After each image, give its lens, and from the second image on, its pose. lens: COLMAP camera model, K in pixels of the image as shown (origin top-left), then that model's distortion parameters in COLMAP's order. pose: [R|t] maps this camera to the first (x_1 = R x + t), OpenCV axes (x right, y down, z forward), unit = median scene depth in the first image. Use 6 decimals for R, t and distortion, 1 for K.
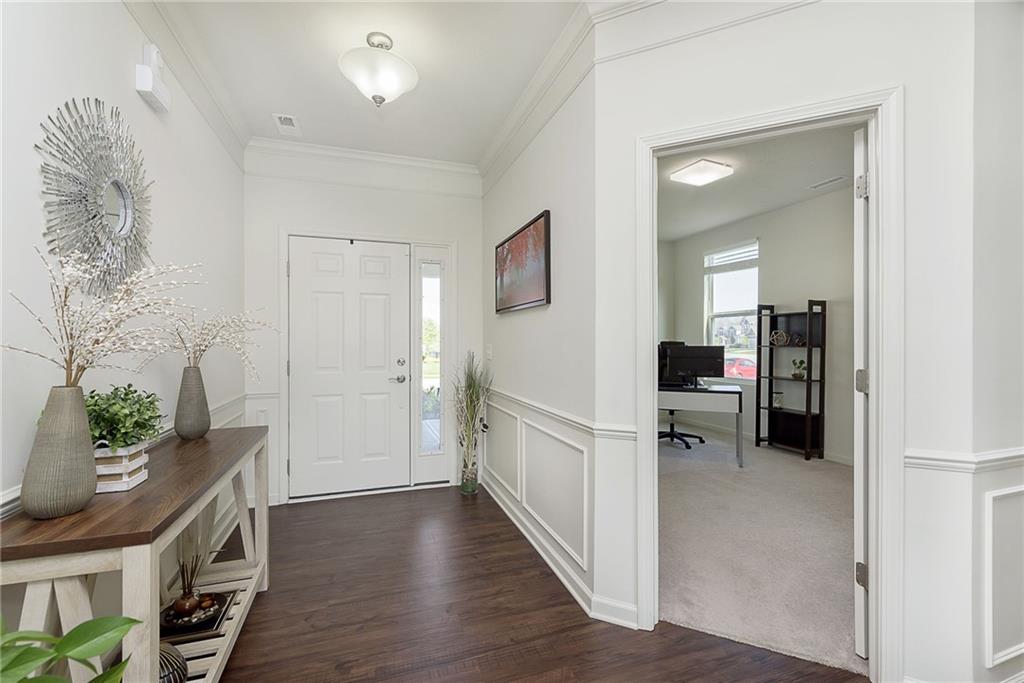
lens RADIAL K [[442.2, 0, 513.5], [0, 442.2, 343.2], [0, 0, 1]] dist [0.002757, 0.000179]
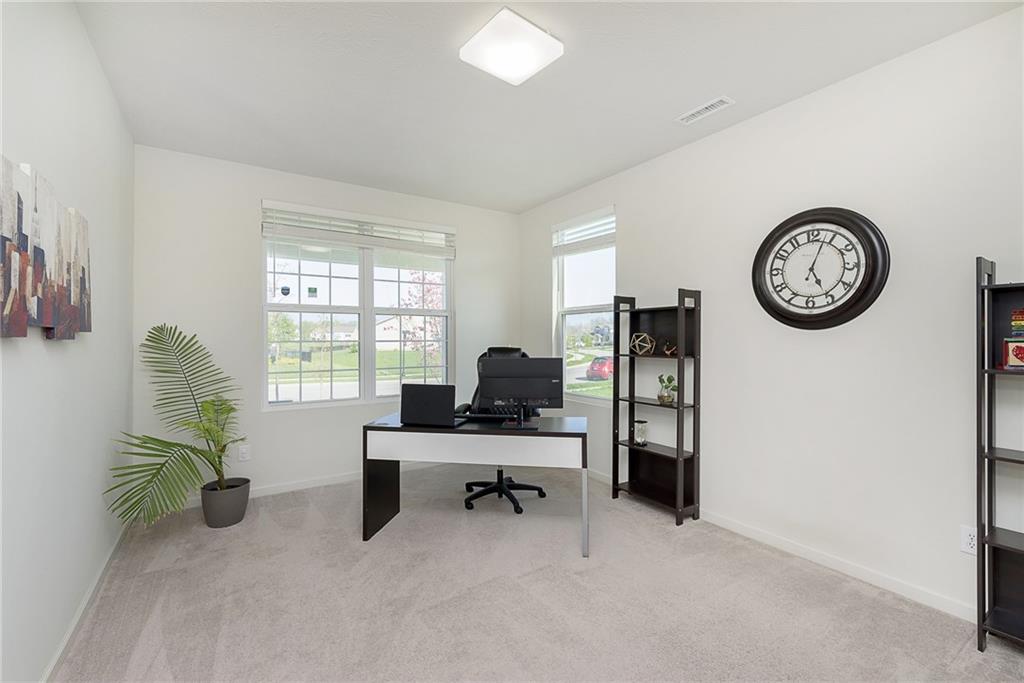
lens RADIAL K [[442.2, 0, 513.5], [0, 442.2, 343.2], [0, 0, 1]] dist [0.002757, 0.000179]
pose [[0.969008, -0.007645, 0.246911, 0.231476], [0.006756, 0.999967, 0.004448, -0.017107], [-0.246937, -0.002642, 0.969028, 0.372272]]
